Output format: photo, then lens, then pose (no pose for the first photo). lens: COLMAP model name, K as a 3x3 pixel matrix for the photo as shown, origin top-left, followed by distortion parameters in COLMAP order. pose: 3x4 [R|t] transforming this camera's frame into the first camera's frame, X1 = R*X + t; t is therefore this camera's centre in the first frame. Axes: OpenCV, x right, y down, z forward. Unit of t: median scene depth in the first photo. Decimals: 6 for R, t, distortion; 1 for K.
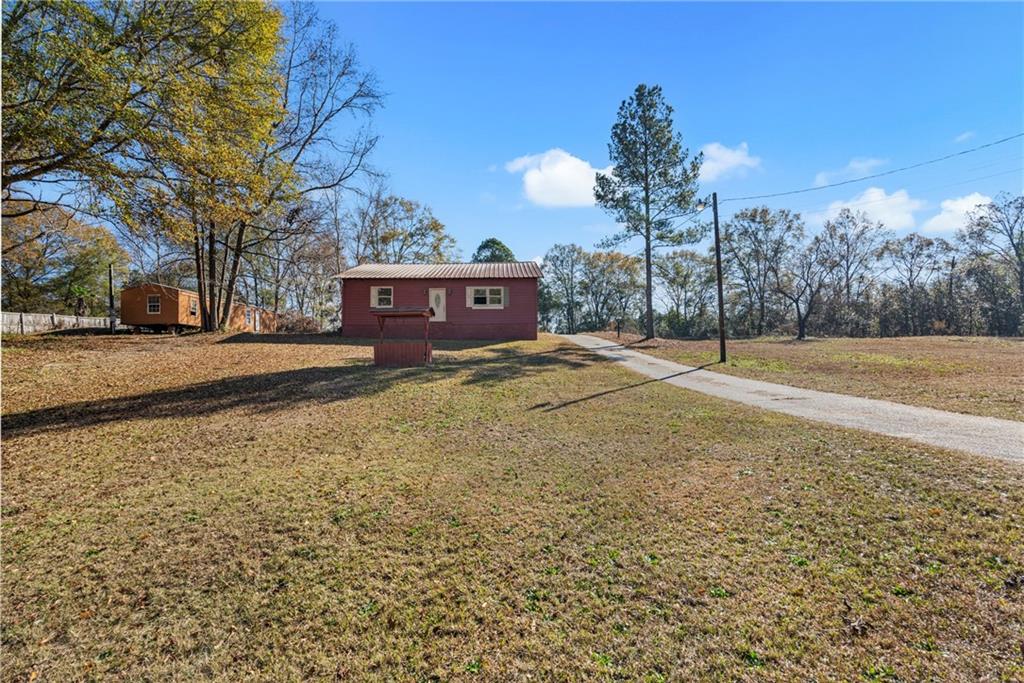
lens RADIAL K [[490.7, 0, 512.0], [0, 490.7, 341.5], [0, 0, 1]] dist [0.000043, 0.000139]
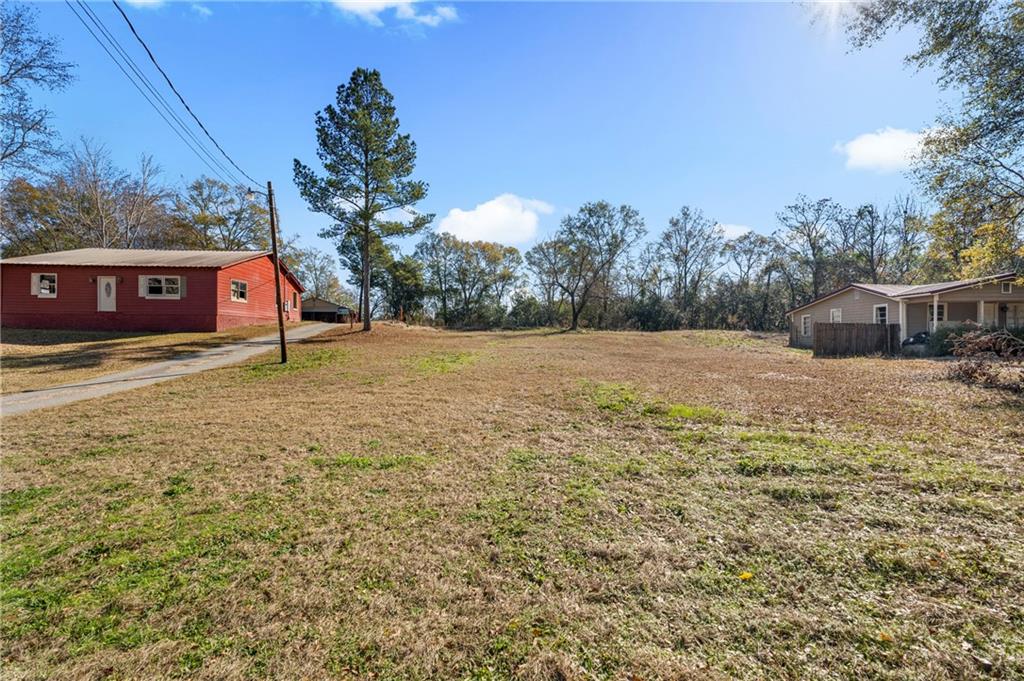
lens RADIAL K [[457.0, 0, 512.0], [0, 457.0, 340.5], [0, 0, 1]] dist [-0.000712, 0.000200]
pose [[0.998206, 0.012882, 0.058469, 0.578399], [-0.015131, 0.999156, 0.038191, -0.029603], [-0.057928, -0.039007, 0.997558, 0.067365]]
